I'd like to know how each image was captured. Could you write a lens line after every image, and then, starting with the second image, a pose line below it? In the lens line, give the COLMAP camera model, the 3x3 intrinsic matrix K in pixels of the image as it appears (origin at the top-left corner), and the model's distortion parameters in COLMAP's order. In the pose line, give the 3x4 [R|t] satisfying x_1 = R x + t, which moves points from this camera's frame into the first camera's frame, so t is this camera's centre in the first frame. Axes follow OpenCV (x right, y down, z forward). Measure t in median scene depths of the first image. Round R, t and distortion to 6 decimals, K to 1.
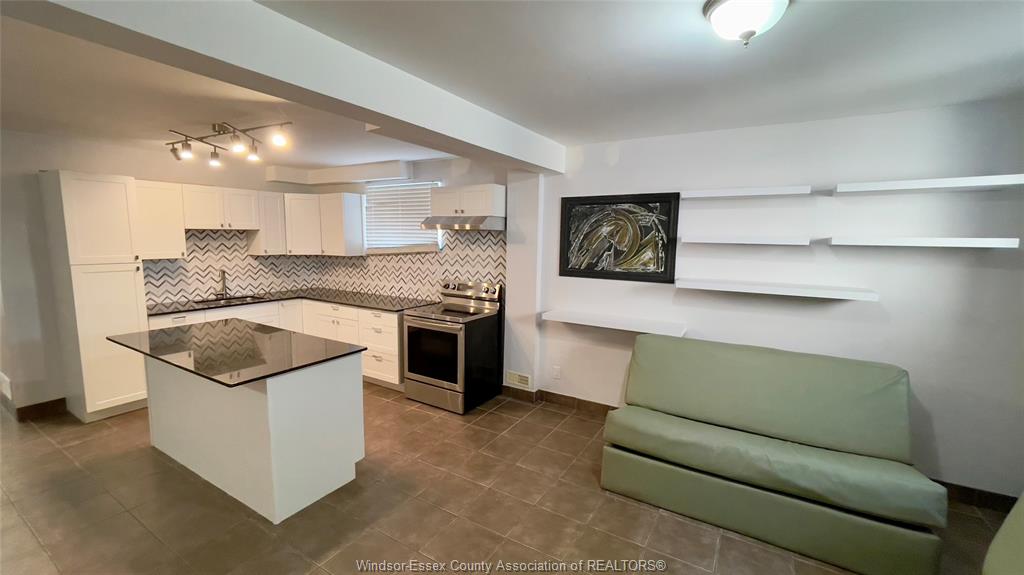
lens RADIAL K [[416.4, 0, 512.0], [0, 416.4, 287.5], [0, 0, 1]] dist [0.000618, 0.000781]
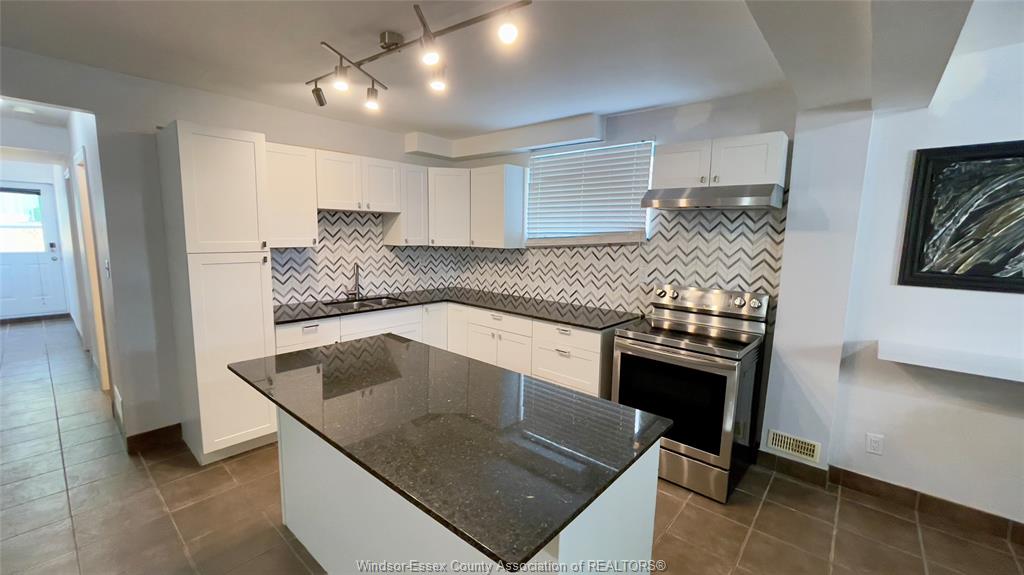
lens RADIAL K [[415.3, 0, 515.5], [0, 415.3, 290.8], [0, 0, 1]] dist [-0.001679, -0.000283]
pose [[0.985719, 0.030291, -0.165652, -0.267996], [-0.027958, 0.999475, 0.016399, -0.011287], [0.166062, -0.011534, 0.986048, 0.275143]]
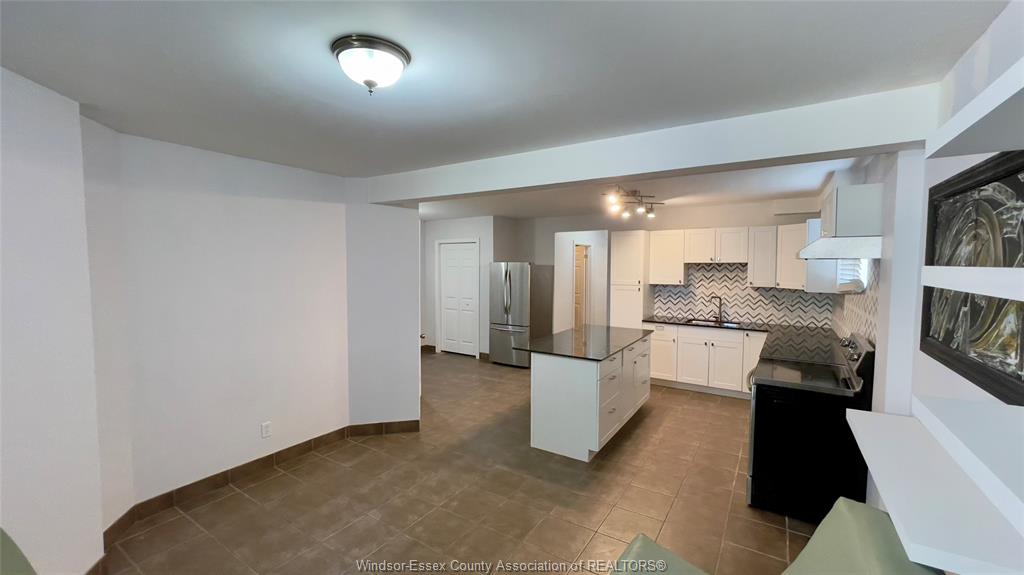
lens RADIAL K [[416.4, 0, 512.0], [0, 416.4, 287.5], [0, 0, 1]] dist [0.000618, 0.000781]
pose [[-0.027337, 0.045893, -0.998572, 0.503378], [-0.125420, 0.990894, 0.048973, -0.053237], [0.991727, 0.126580, -0.021332, 0.440306]]
